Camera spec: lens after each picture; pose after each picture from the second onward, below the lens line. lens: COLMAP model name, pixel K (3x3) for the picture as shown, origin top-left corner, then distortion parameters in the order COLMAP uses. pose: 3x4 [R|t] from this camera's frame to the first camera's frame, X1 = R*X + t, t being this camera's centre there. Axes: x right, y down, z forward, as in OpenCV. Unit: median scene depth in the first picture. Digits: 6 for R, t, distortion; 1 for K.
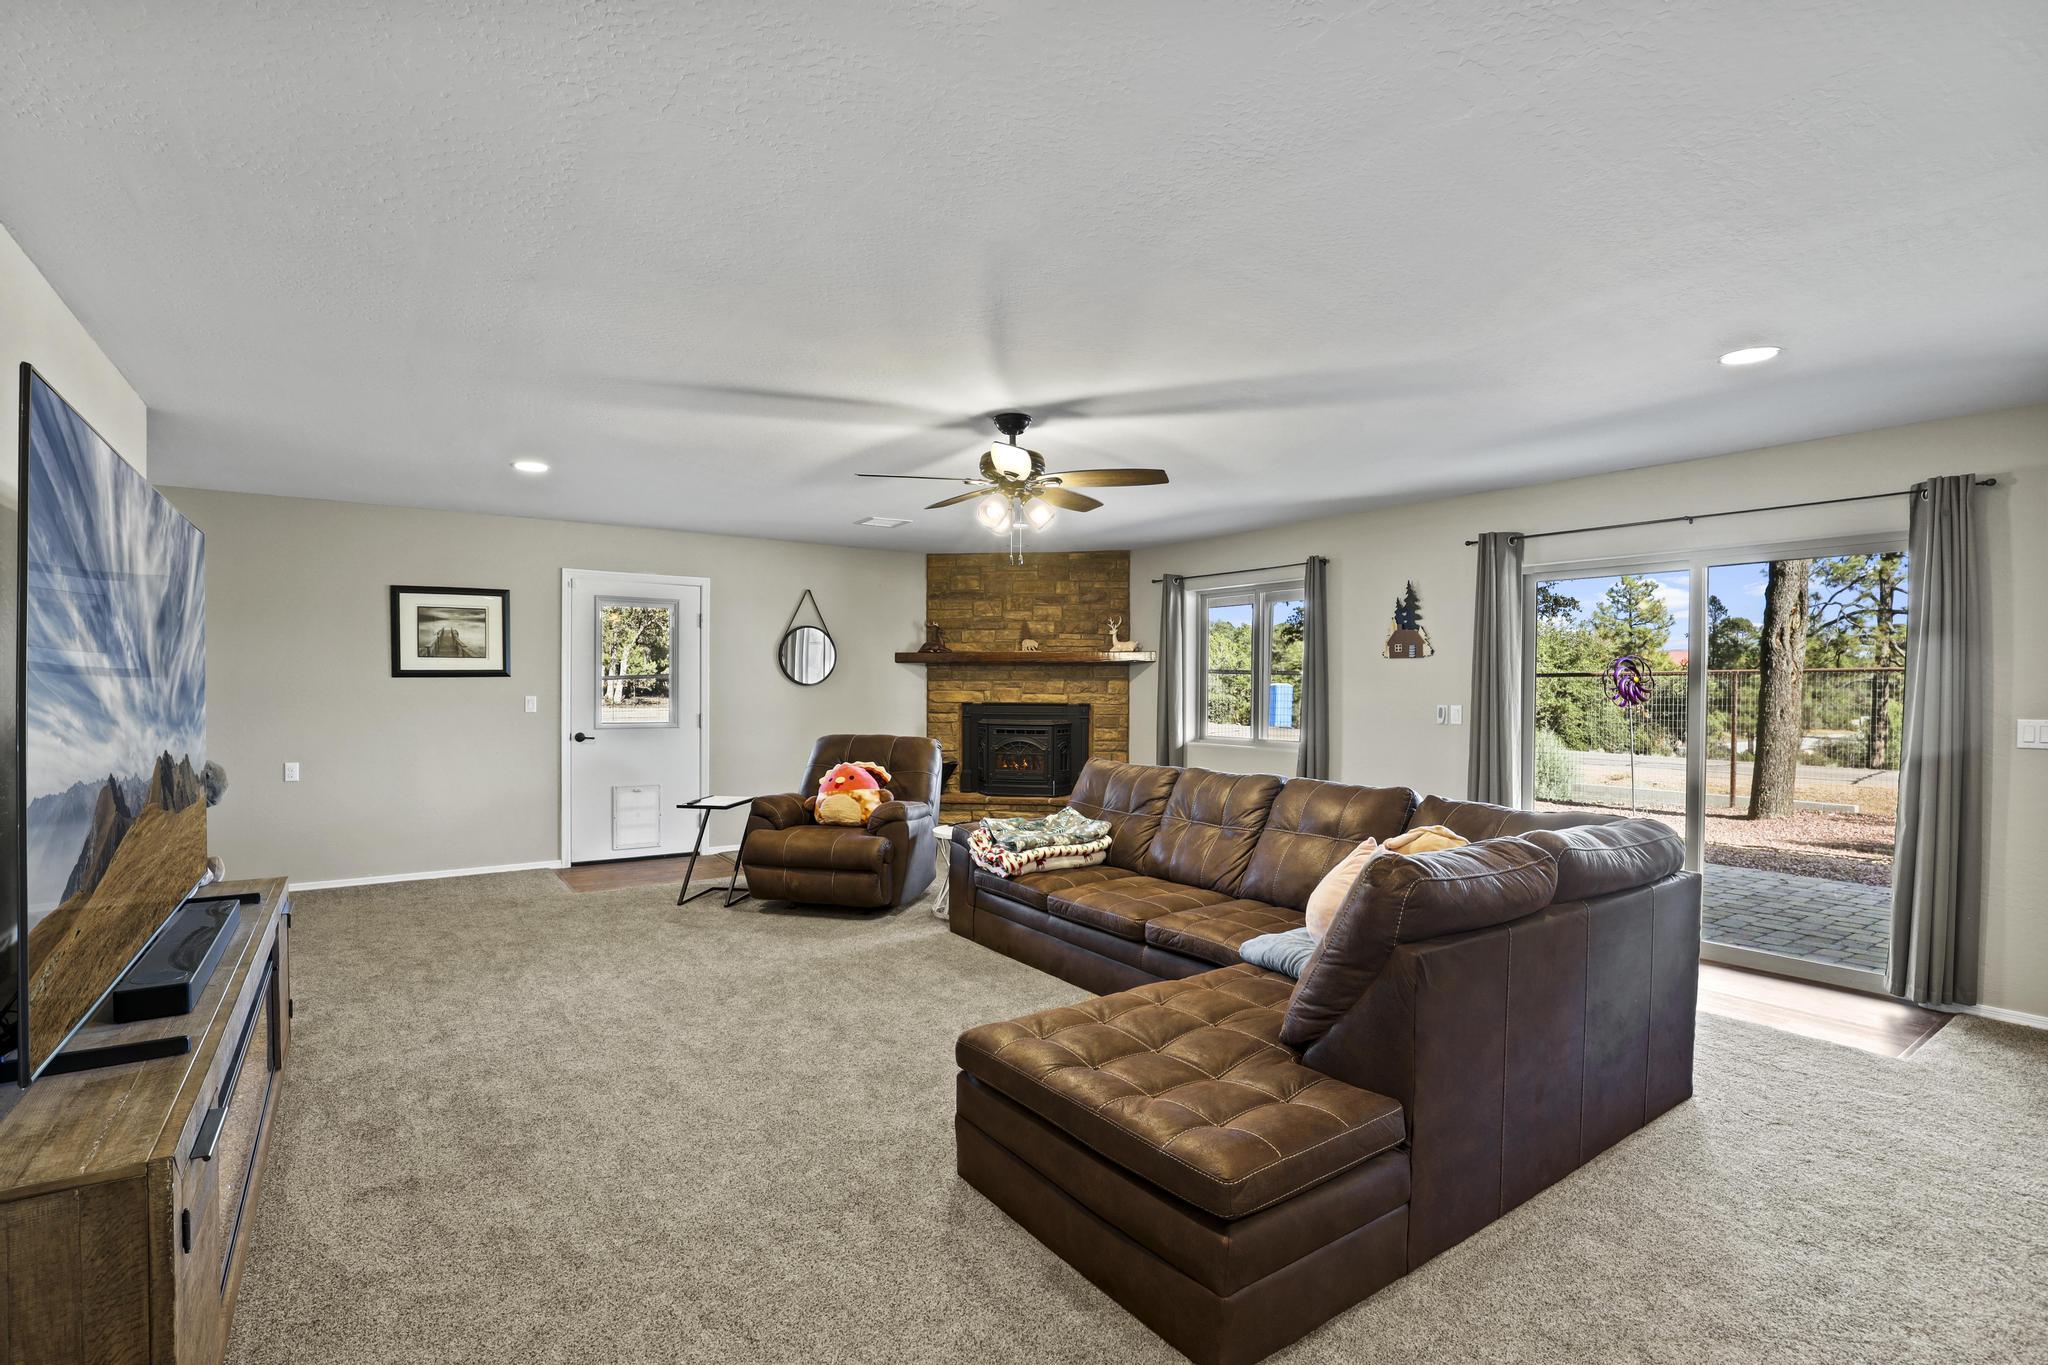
lens RADIAL K [[968.4, 0, 1018.6], [0, 968.4, 691.5], [0, 0, 1]] dist [0.004100, 0.000184]
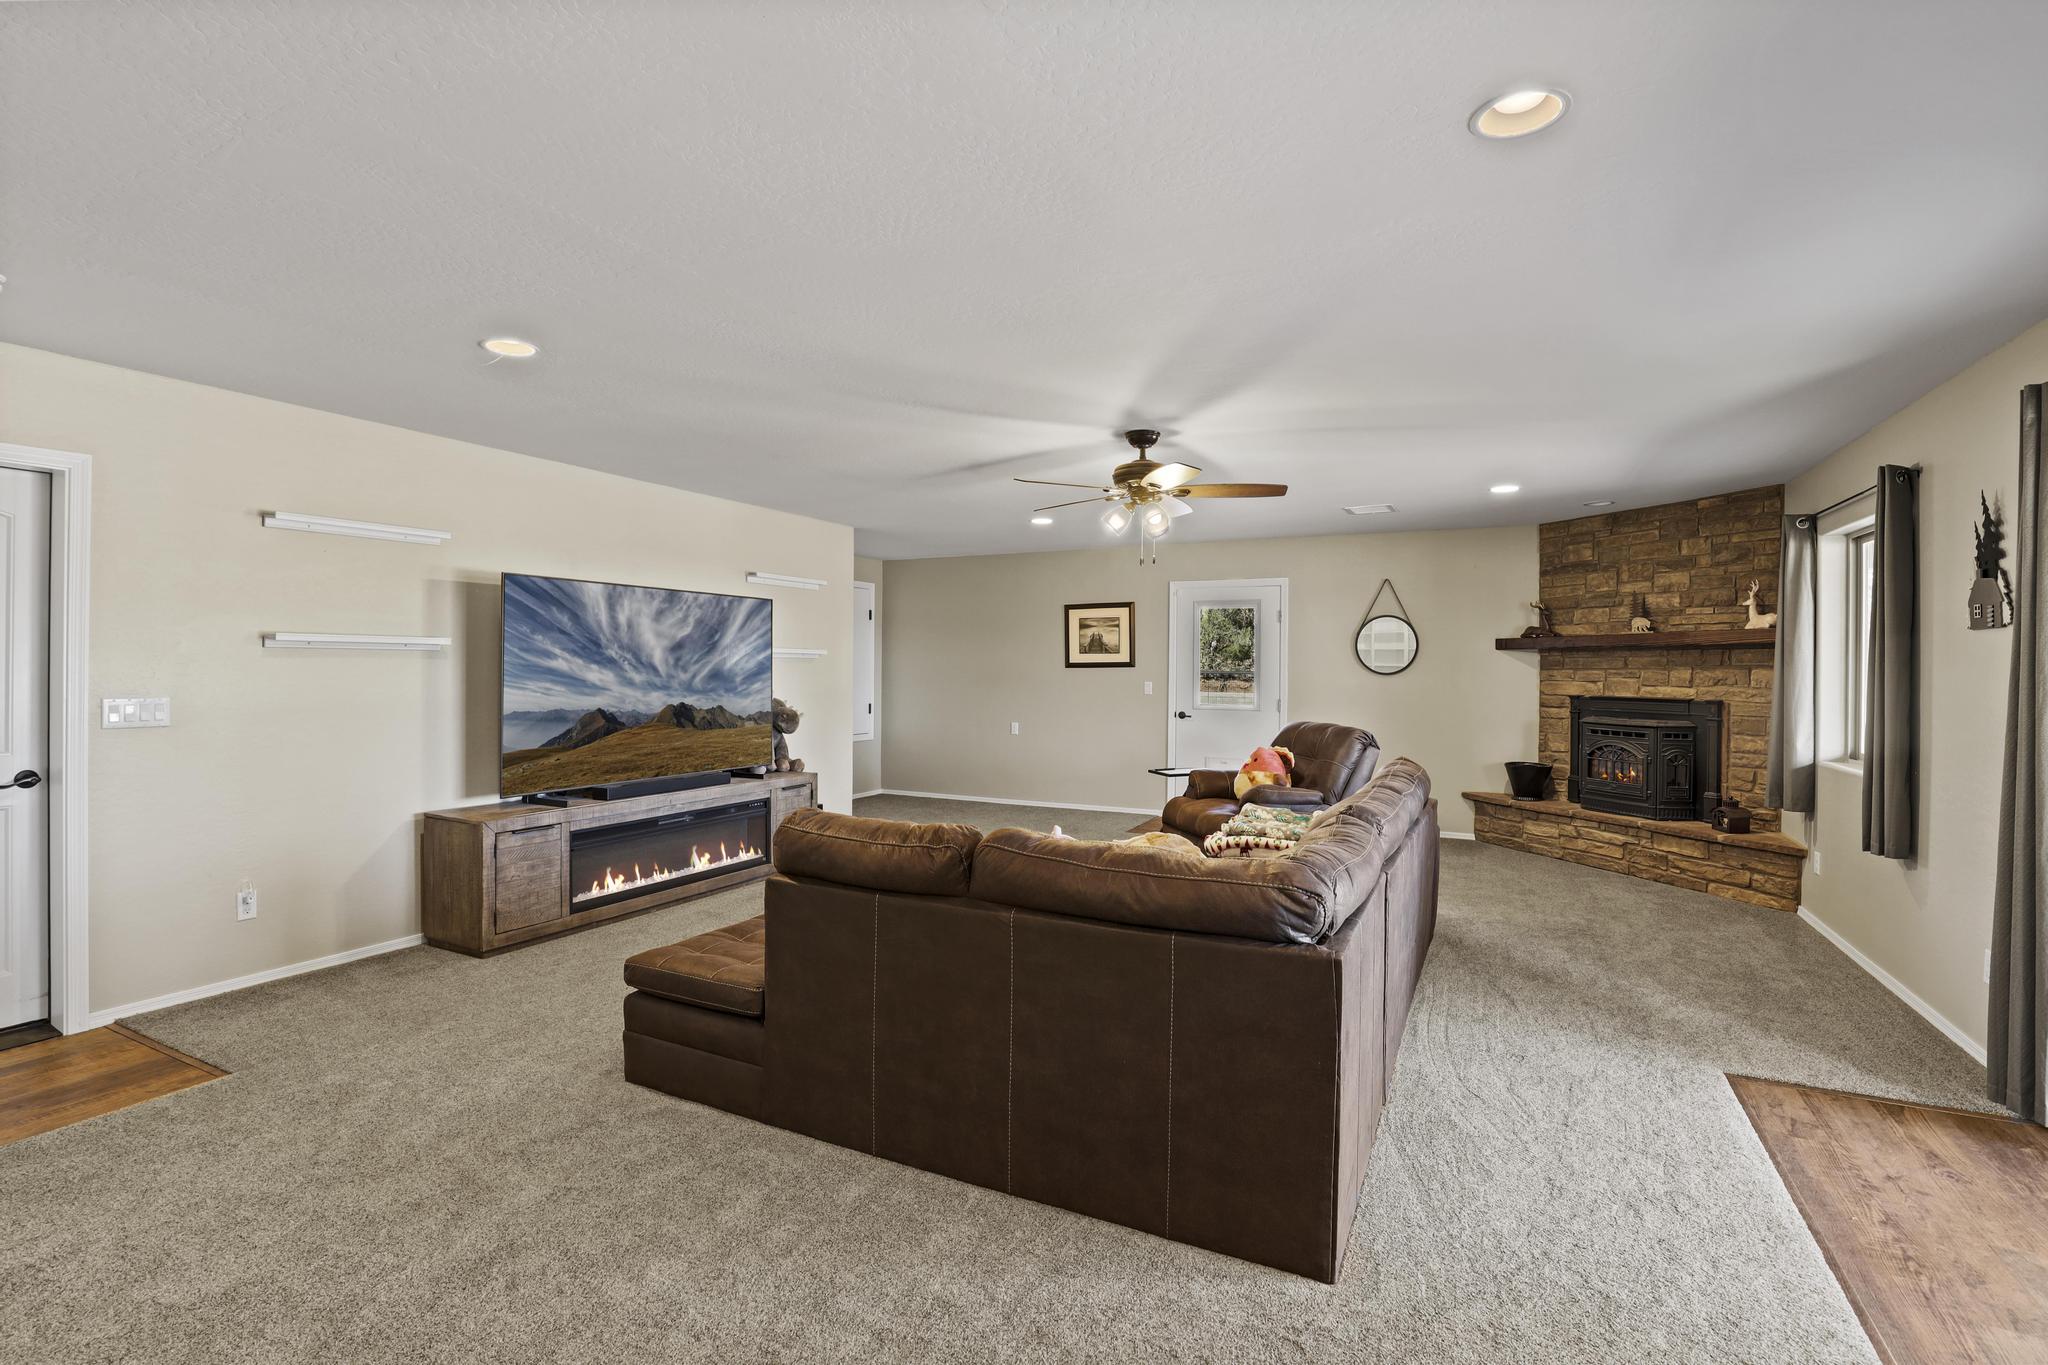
lens RADIAL K [[968.4, 0, 1019.0], [0, 968.4, 662.1], [0, 0, 1]] dist [0.004100, 0.000184]
pose [[0.487333, -0.007426, -0.873185, 0.455637], [-0.008432, 0.999877, -0.013209, -0.002535], [0.873175, 0.013800, 0.487211, 0.172354]]
